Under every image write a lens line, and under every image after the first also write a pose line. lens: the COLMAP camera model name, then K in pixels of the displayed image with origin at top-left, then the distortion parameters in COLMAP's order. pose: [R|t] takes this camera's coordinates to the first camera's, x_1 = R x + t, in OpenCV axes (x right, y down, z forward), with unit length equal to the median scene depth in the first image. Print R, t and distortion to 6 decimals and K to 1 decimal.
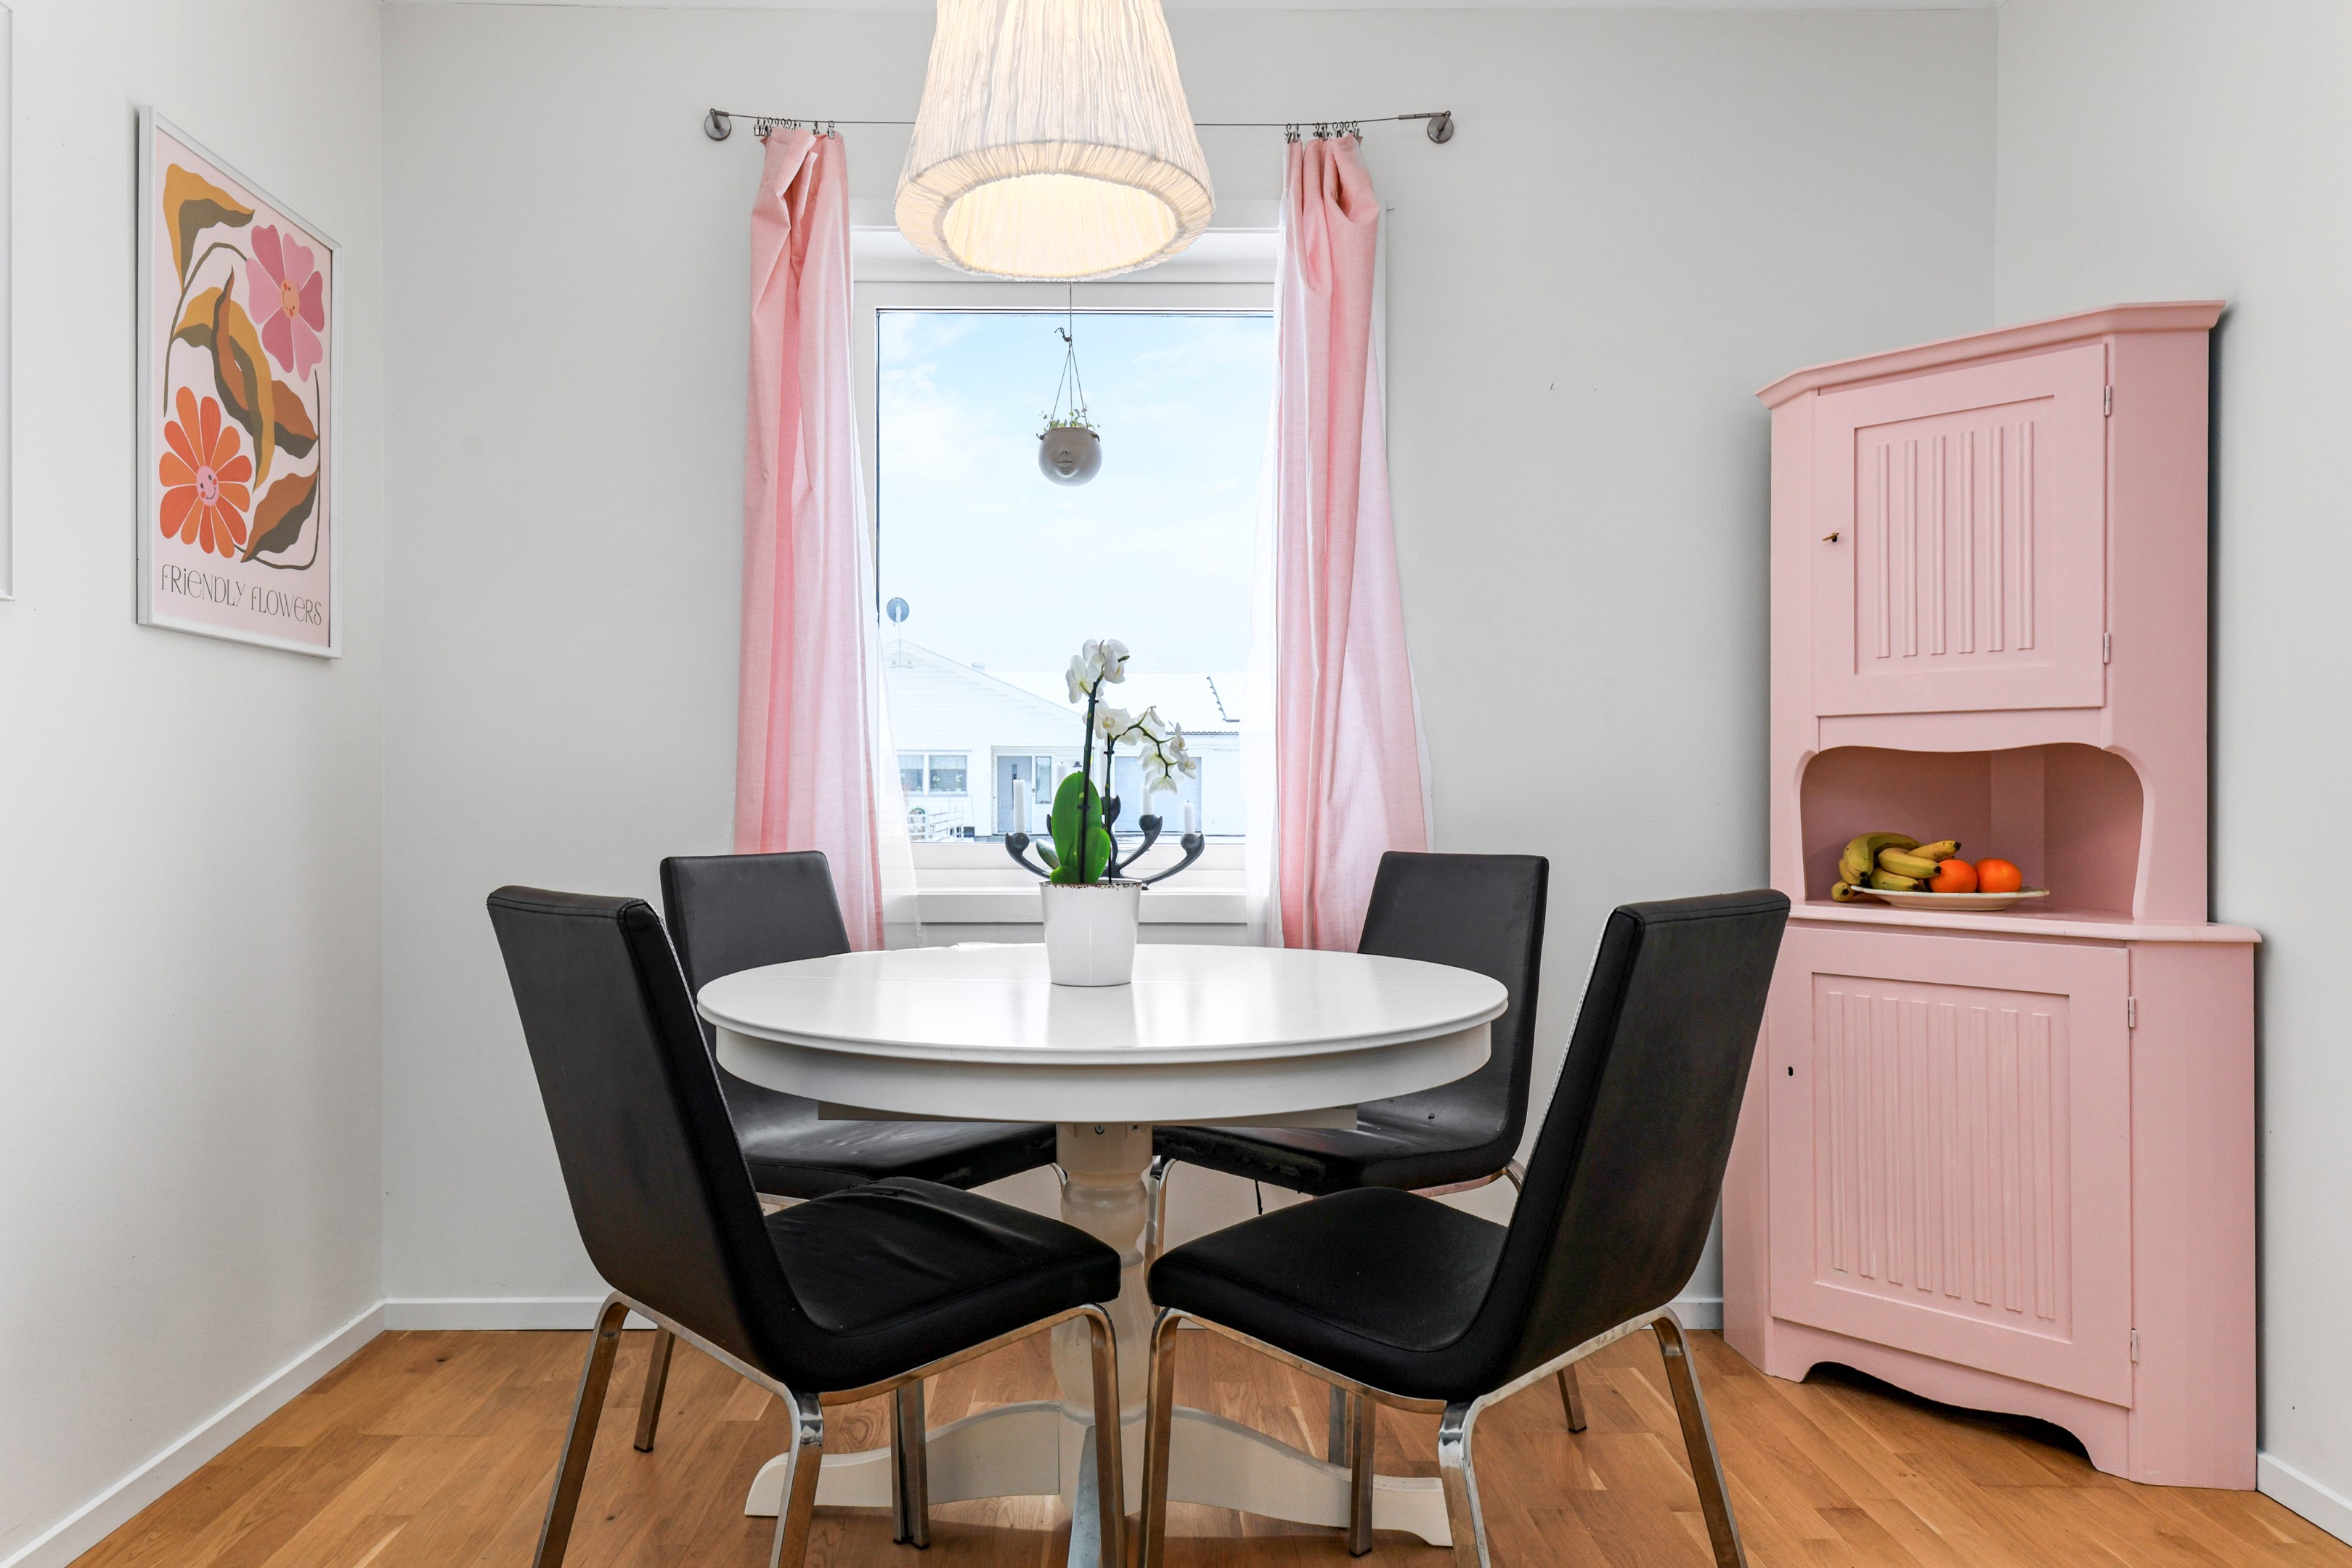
lens RADIAL K [[1498.0, 0, 1166.5], [0, 1498.0, 787.8], [0, 0, 1]] dist [0.012288, 0.000601]
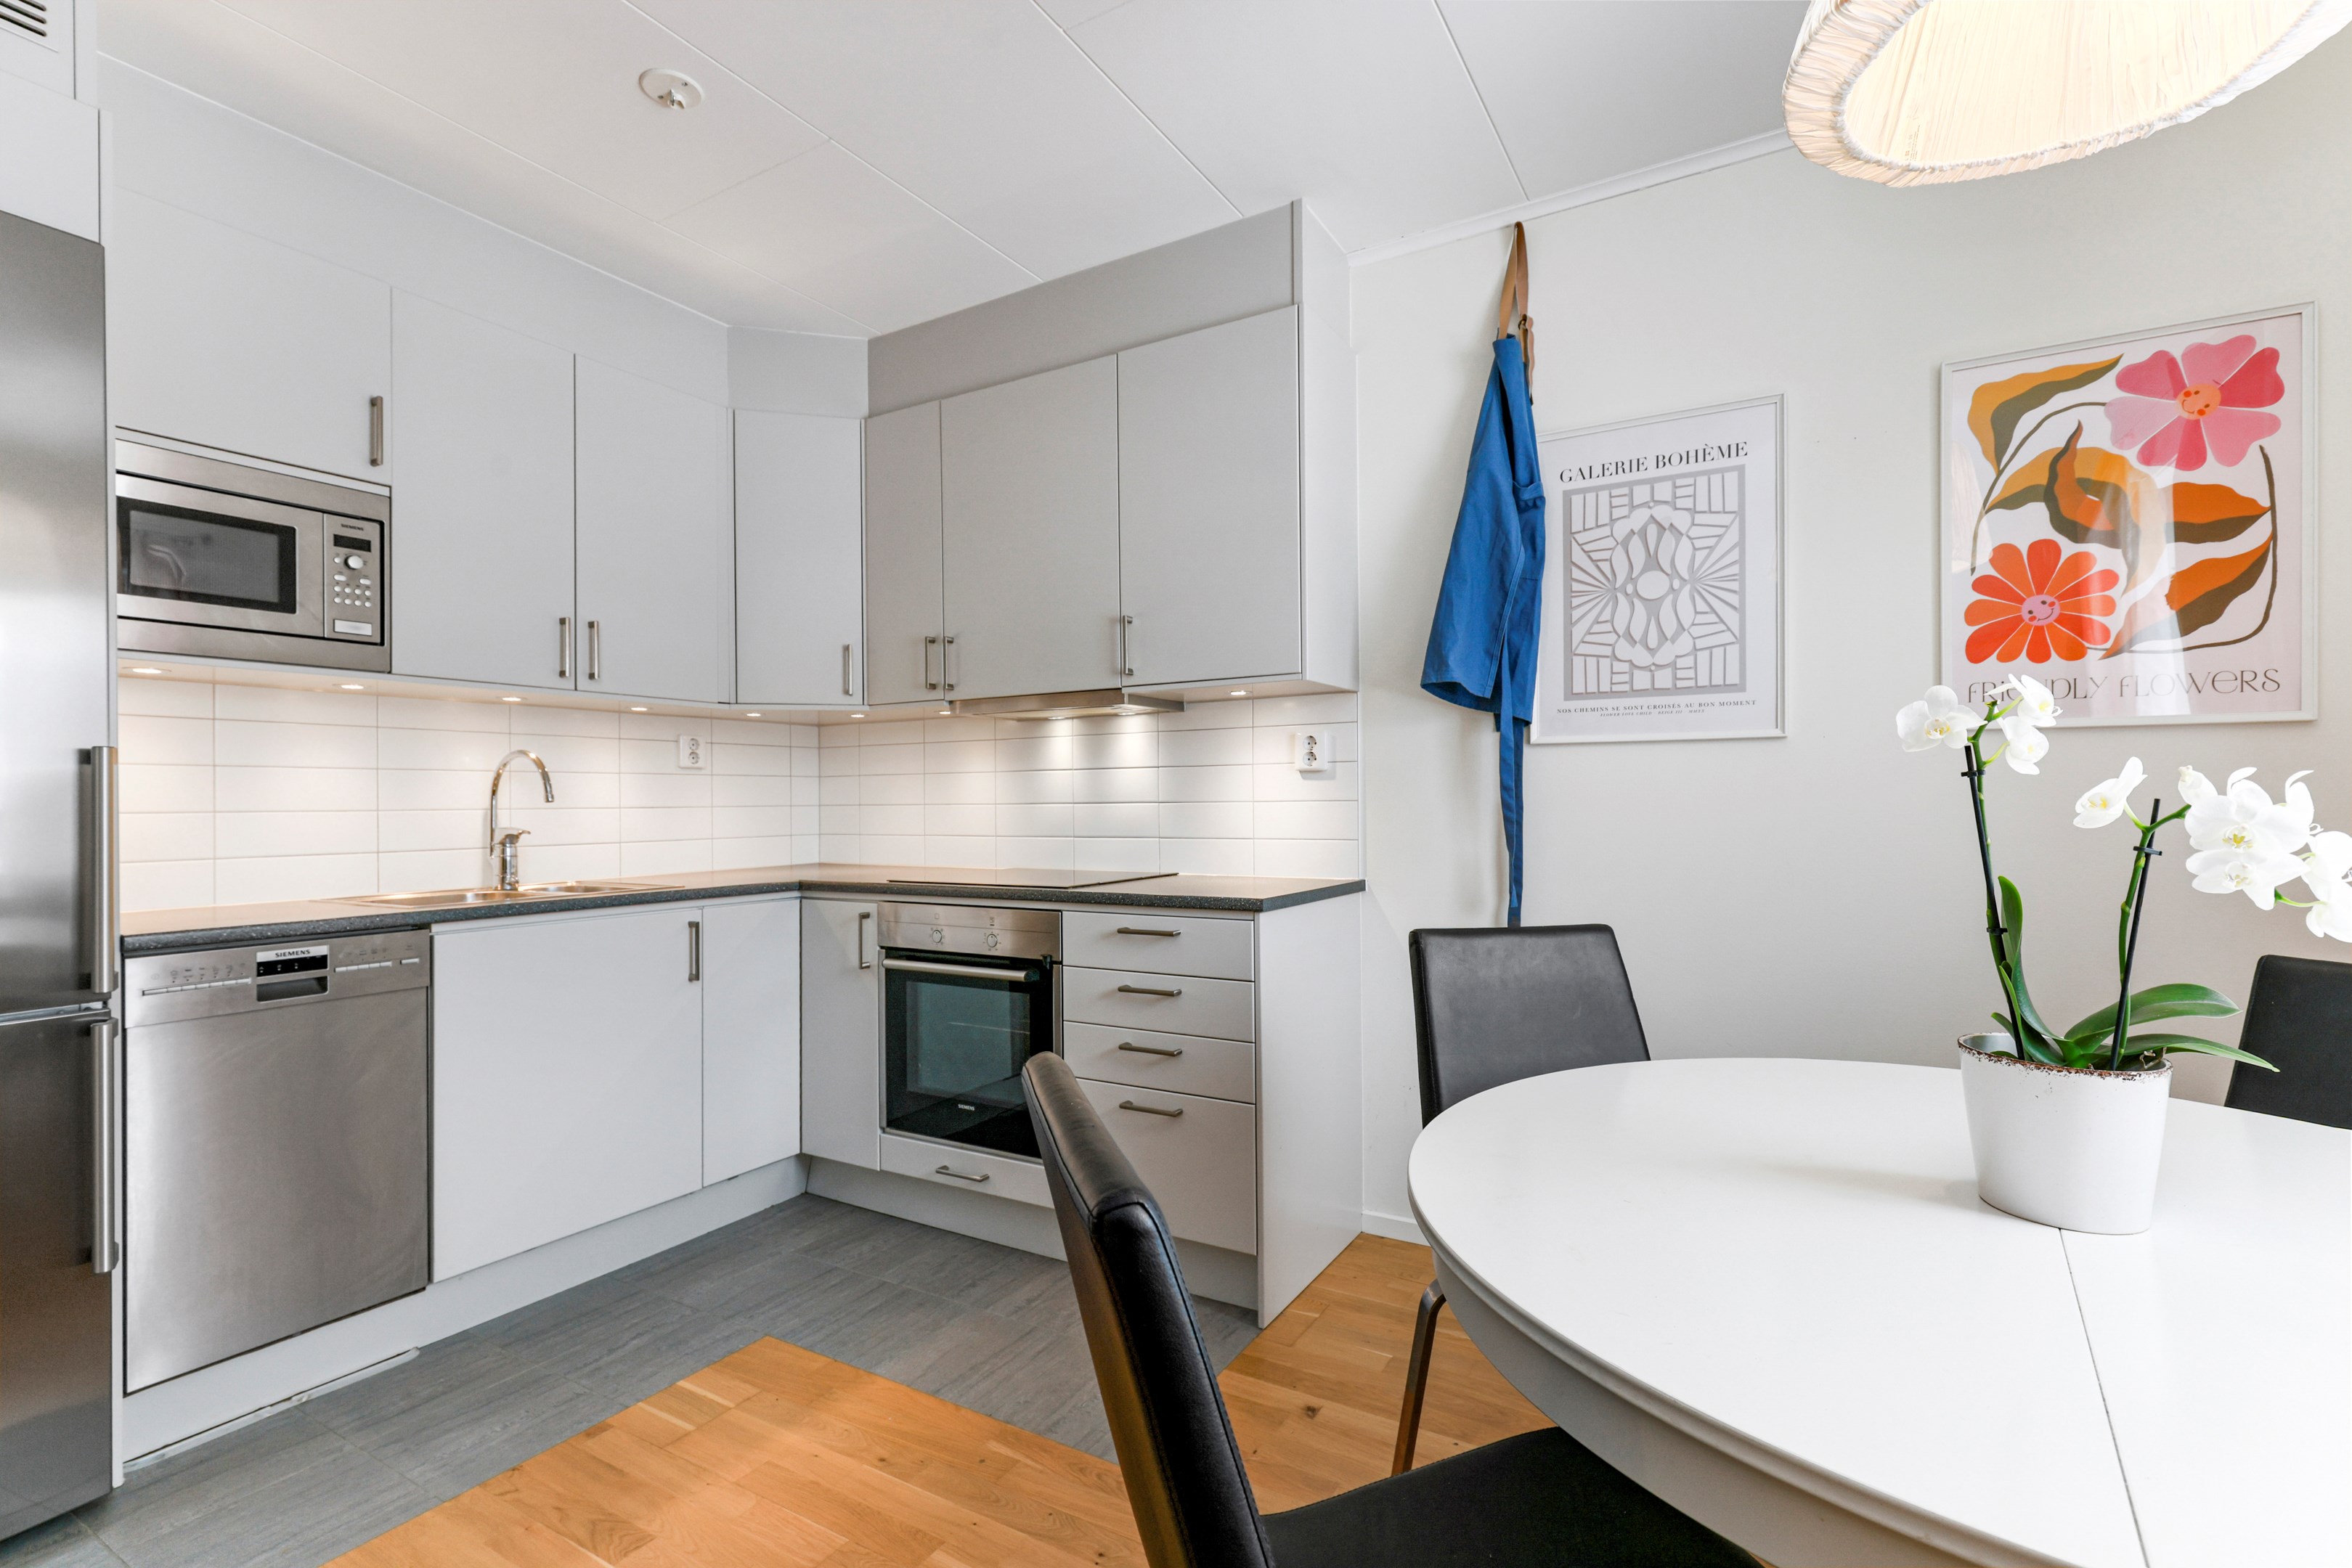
lens RADIAL K [[1057.9, 0, 1225.6], [0, 1057.9, 793.8], [0, 0, 1]] dist [0.006294, -0.000852]
pose [[-0.506848, -0.001519, -0.862034, 0.460563], [0.008318, 0.999943, -0.006653, -0.041599], [0.861995, -0.010542, -0.506807, 0.811676]]
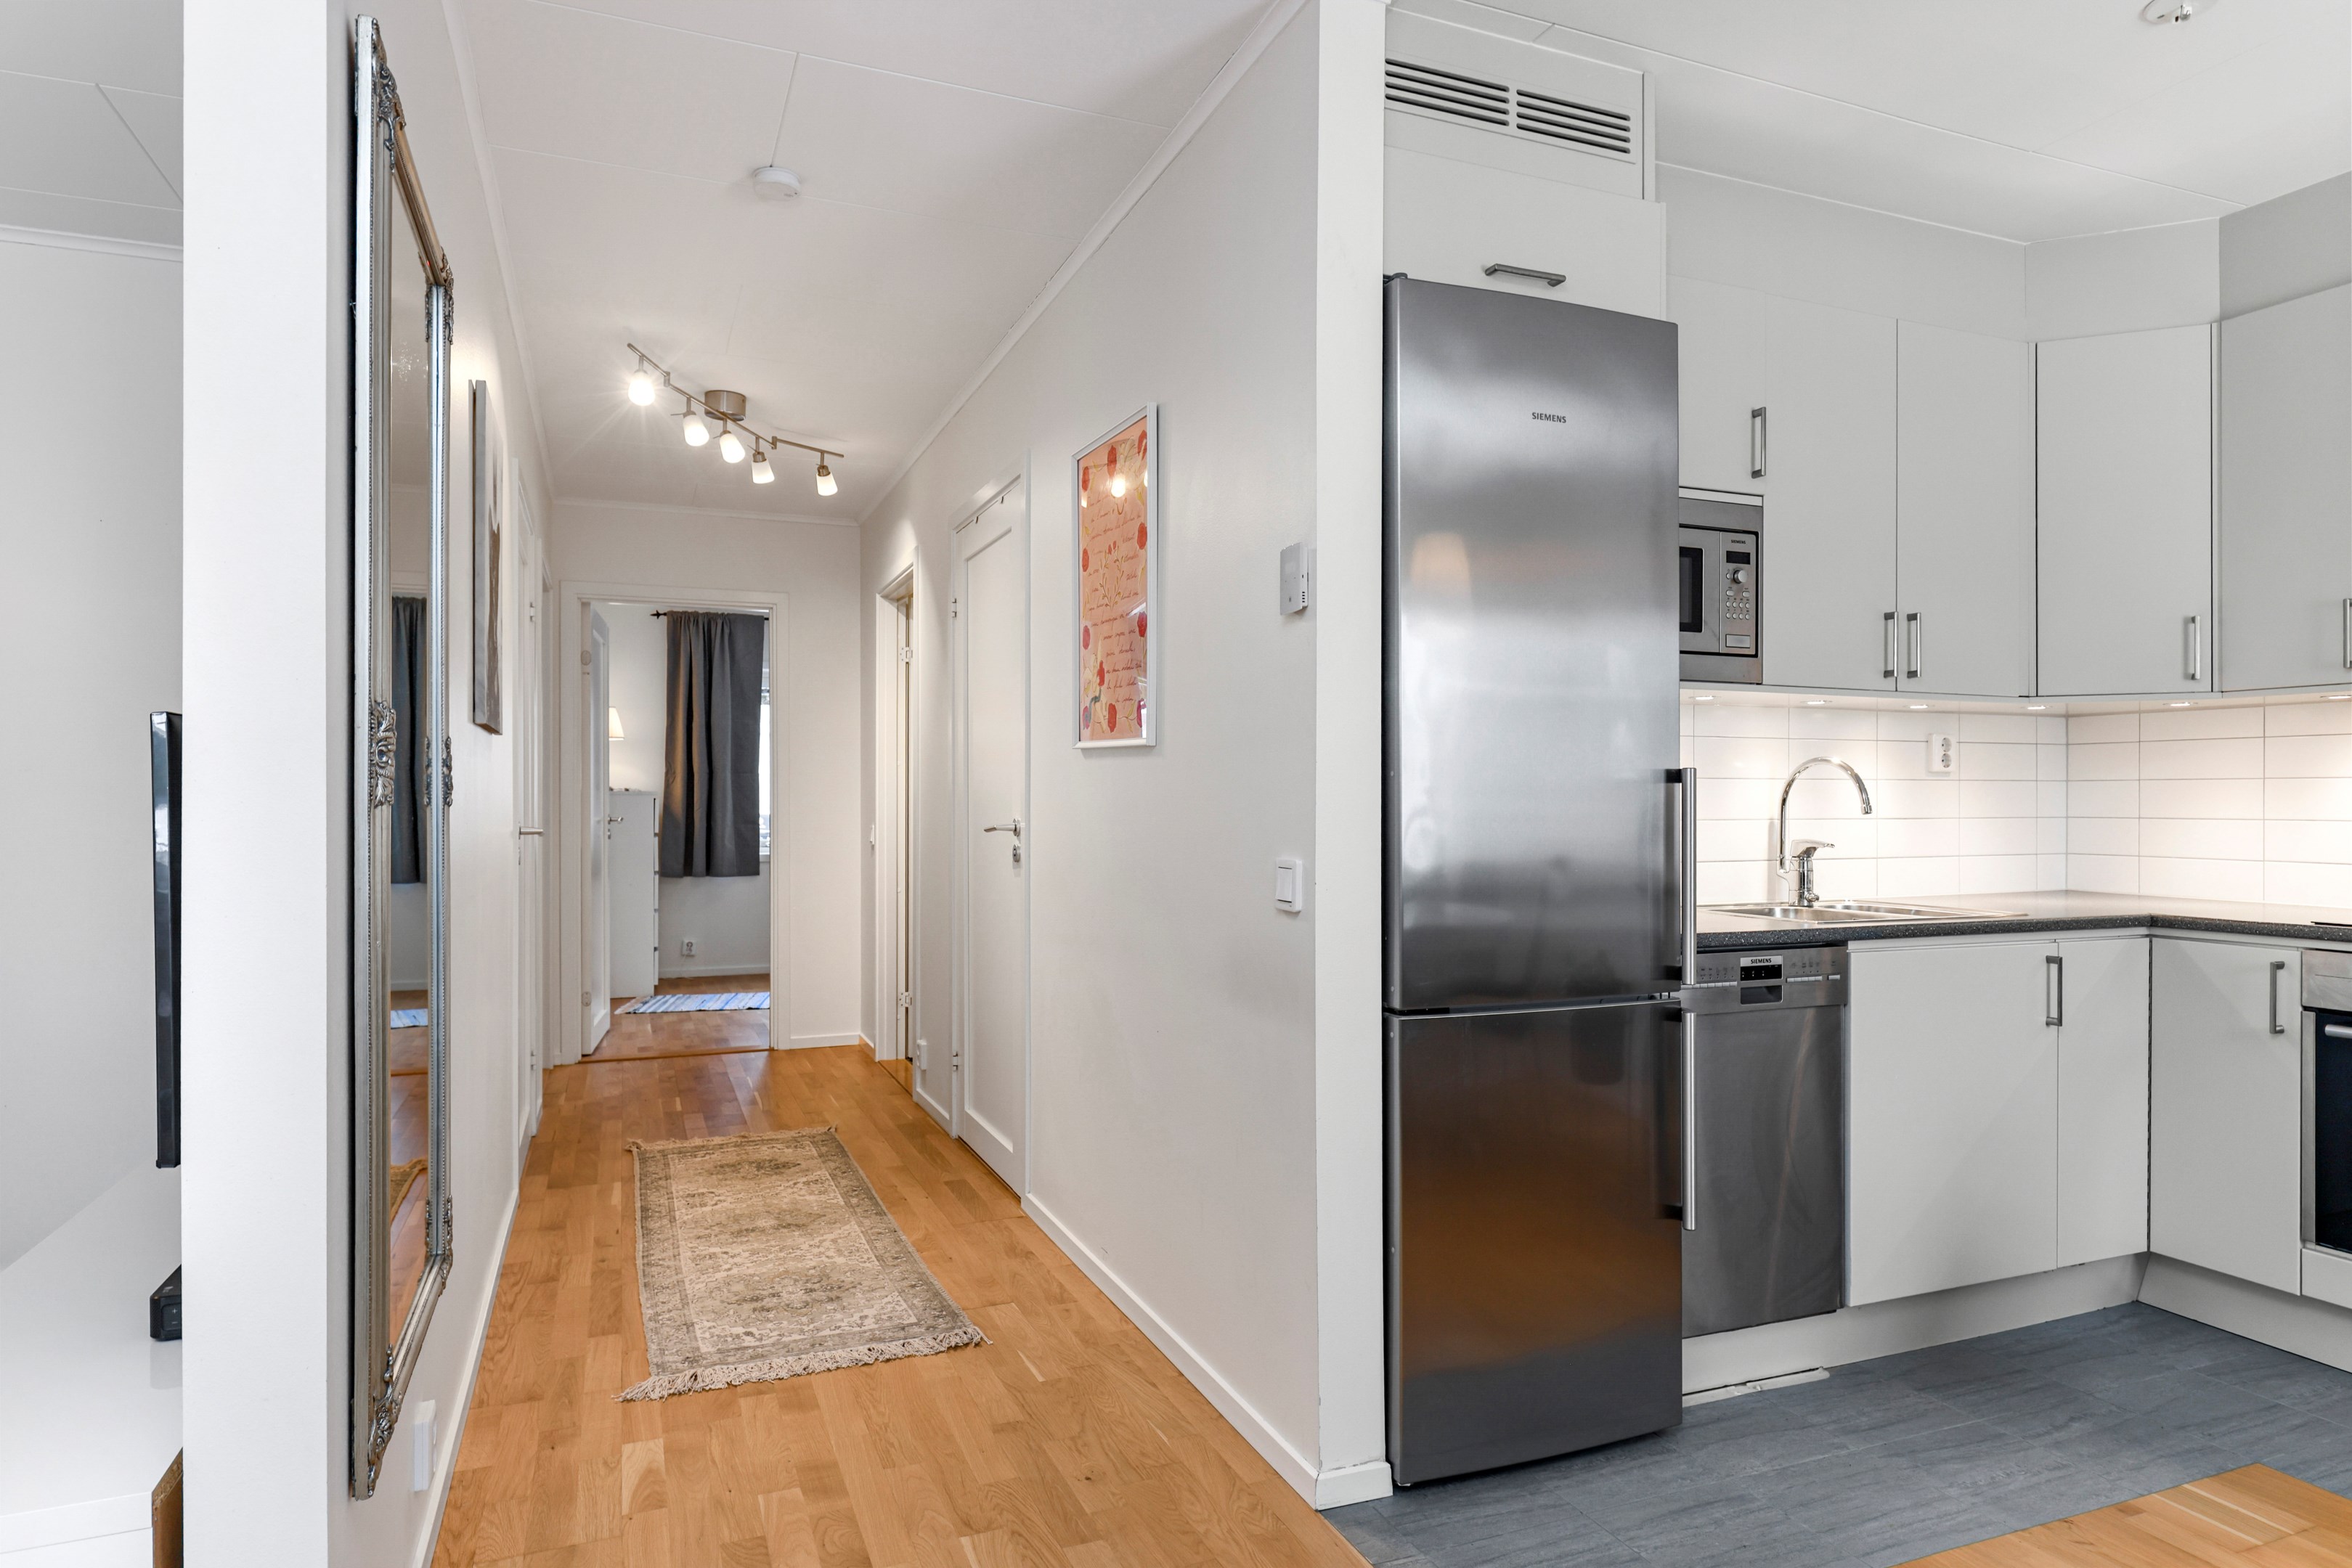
lens RADIAL K [[1395.0, 0, 1180.4], [0, 1395.0, 796.7], [0, 0, 1]] dist [-0.003245, 0.000671]
pose [[-0.931795, -0.001518, -0.362982, 0.962421], [-0.001234, 0.999999, -0.001016, -0.060638], [0.362983, -0.000499, -0.931796, 0.650956]]
